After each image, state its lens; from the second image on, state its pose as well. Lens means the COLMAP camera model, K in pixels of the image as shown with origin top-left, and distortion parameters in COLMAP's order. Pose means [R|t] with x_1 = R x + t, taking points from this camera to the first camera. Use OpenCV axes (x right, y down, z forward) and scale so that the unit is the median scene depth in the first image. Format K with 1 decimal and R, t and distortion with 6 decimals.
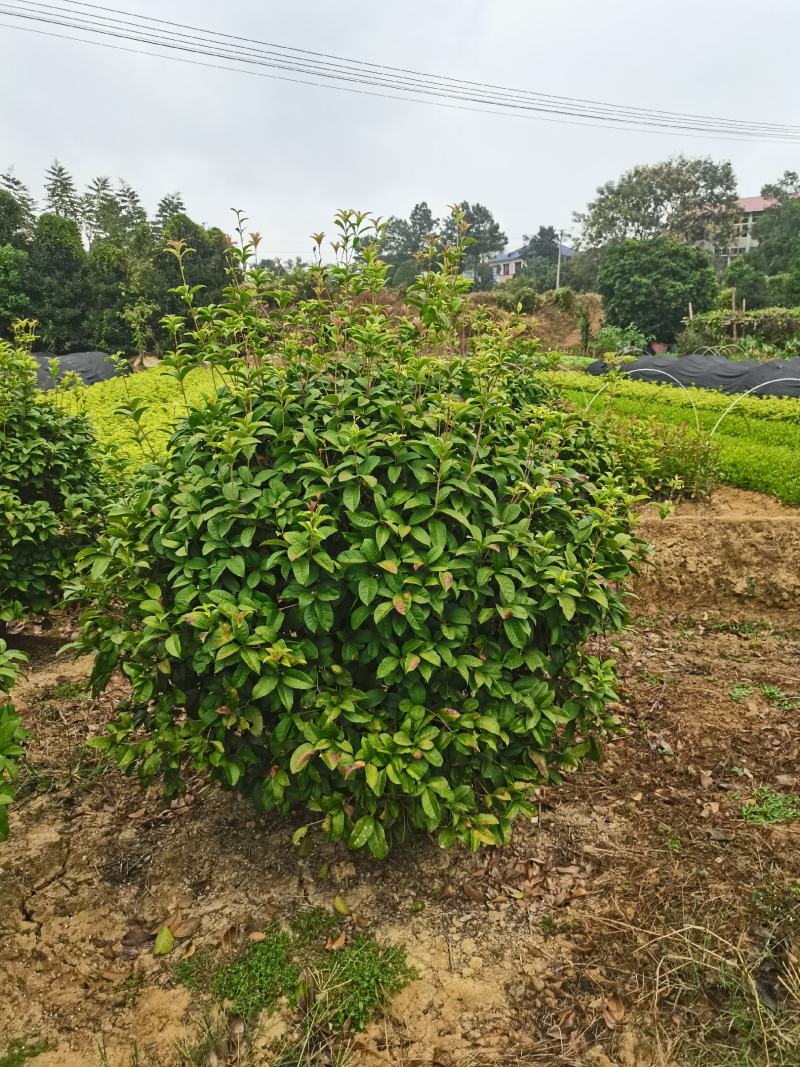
lens RADIAL K [[807.7, 0, 398.2], [0, 807.7, 533.0], [0, 0, 1]] dist [0.055737, -0.056825]
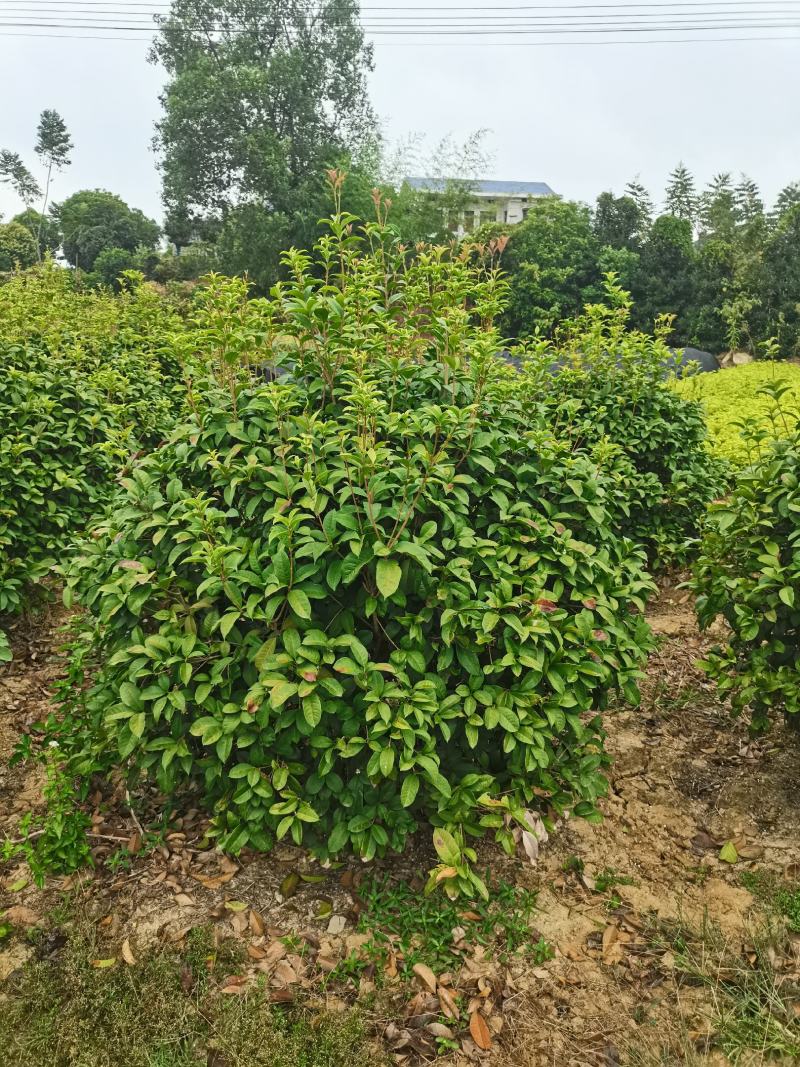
lens RADIAL K [[807.7, 0, 396.7], [0, 807.7, 533.0], [0, 0, 1]] dist [0.055737, -0.056825]
pose [[0.780723, 0.148181, -0.607054, -0.012353], [-0.146189, 0.987830, 0.053117, 0.036964], [0.607537, 0.047275, 0.792884, -0.123903]]
